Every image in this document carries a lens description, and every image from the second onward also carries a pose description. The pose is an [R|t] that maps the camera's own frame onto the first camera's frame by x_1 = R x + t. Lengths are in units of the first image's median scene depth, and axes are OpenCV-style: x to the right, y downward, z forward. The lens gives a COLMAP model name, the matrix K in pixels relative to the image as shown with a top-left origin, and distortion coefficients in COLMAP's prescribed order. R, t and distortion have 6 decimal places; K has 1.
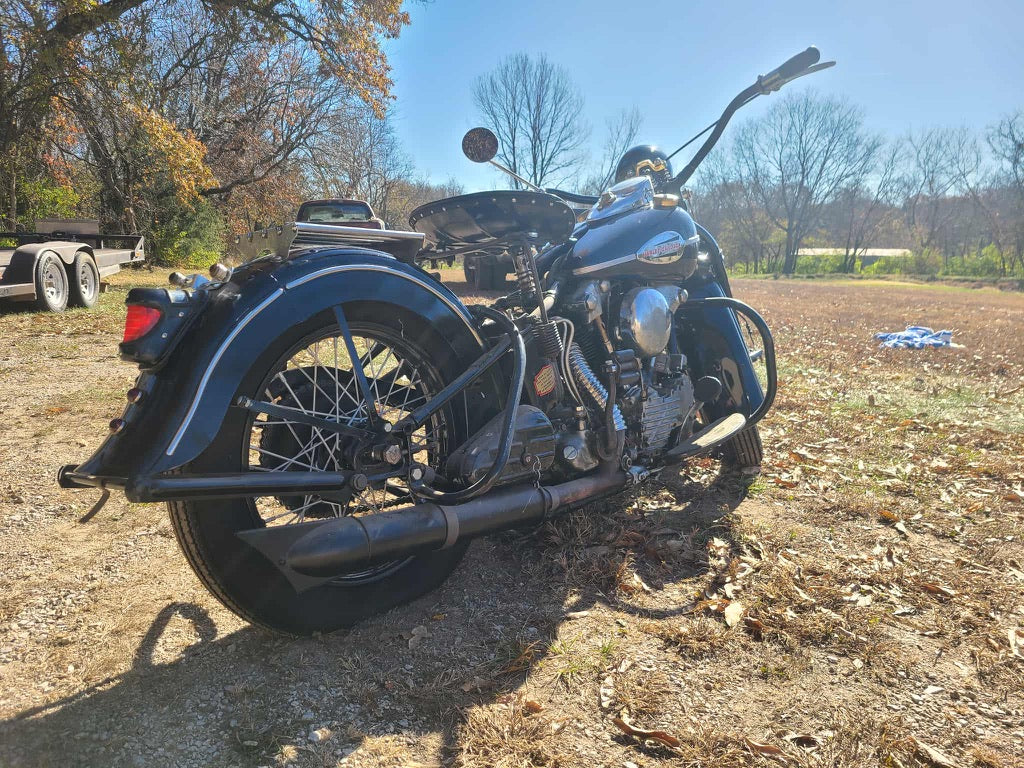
lens RADIAL K [[762.9, 0, 510.5], [0, 762.9, 380.3], [0, 0, 1]] dist [0.037267, -0.009316]
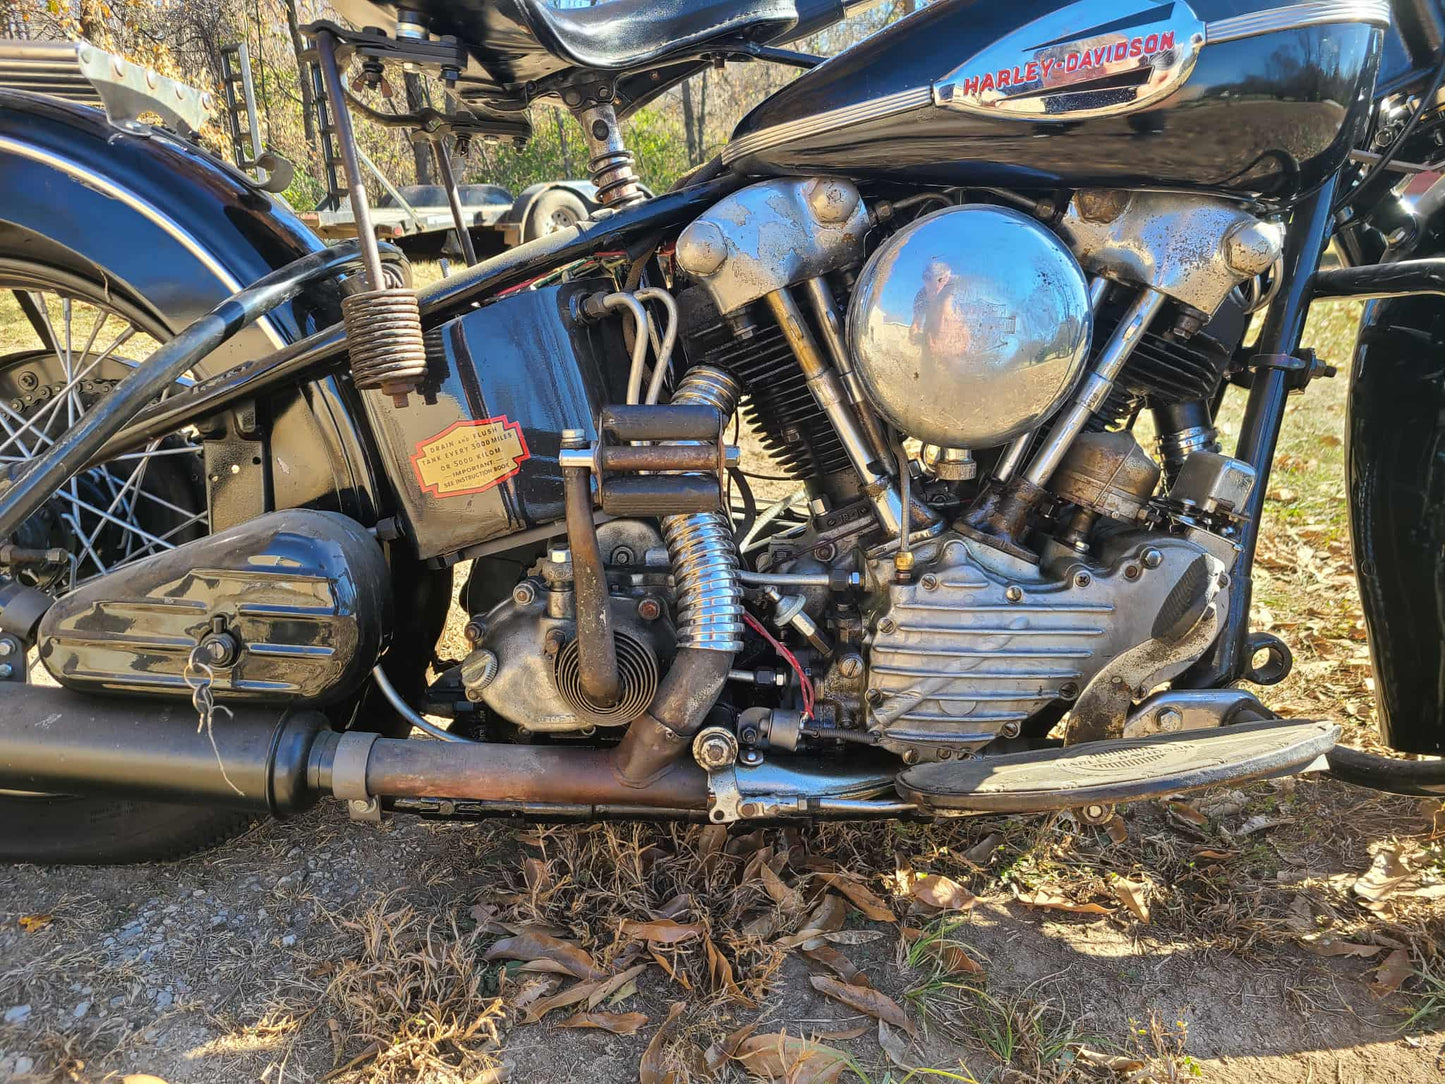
lens RADIAL K [[1076.5, 0, 729.1], [0, 1076.5, 548.6], [0, 0, 1]] dist [0.037267, -0.009316]
pose [[0.647654, 0.225697, -0.727740, 0.474753], [-0.120128, 0.973422, 0.194983, -0.068471], [0.752405, -0.038859, 0.657553, 0.697726]]
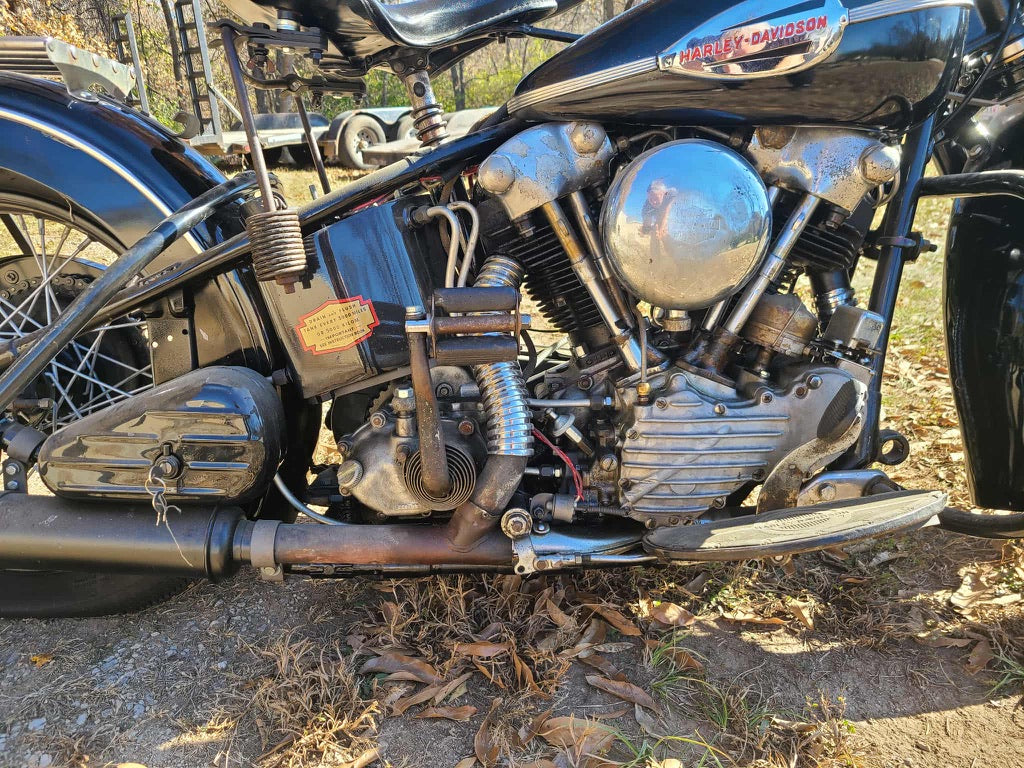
lens RADIAL K [[762.9, 0, 508.2], [0, 762.9, 391.2], [0, 0, 1]] dist [0.037267, -0.009316]
pose [[0.671498, 0.226970, -0.705390, 0.465075], [-0.094311, 0.970371, 0.222453, -0.078106], [0.734980, -0.082850, 0.673008, 0.678656]]
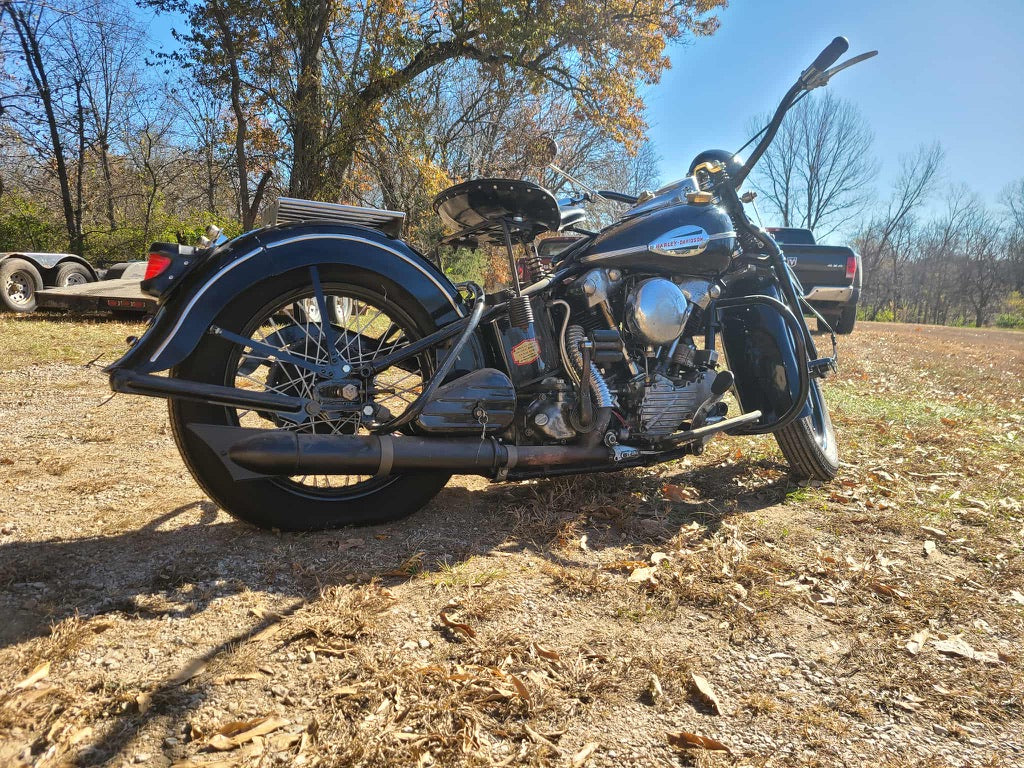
lens RADIAL K [[762.9, 0, 505.2], [0, 762.9, 385.0], [0, 0, 1]] dist [0.037267, -0.009316]
pose [[0.943616, 0.066923, -0.324208, 0.348877], [-0.082159, 0.996055, -0.033521, 0.080041], [0.320686, 0.058268, 0.945392, -0.042067]]
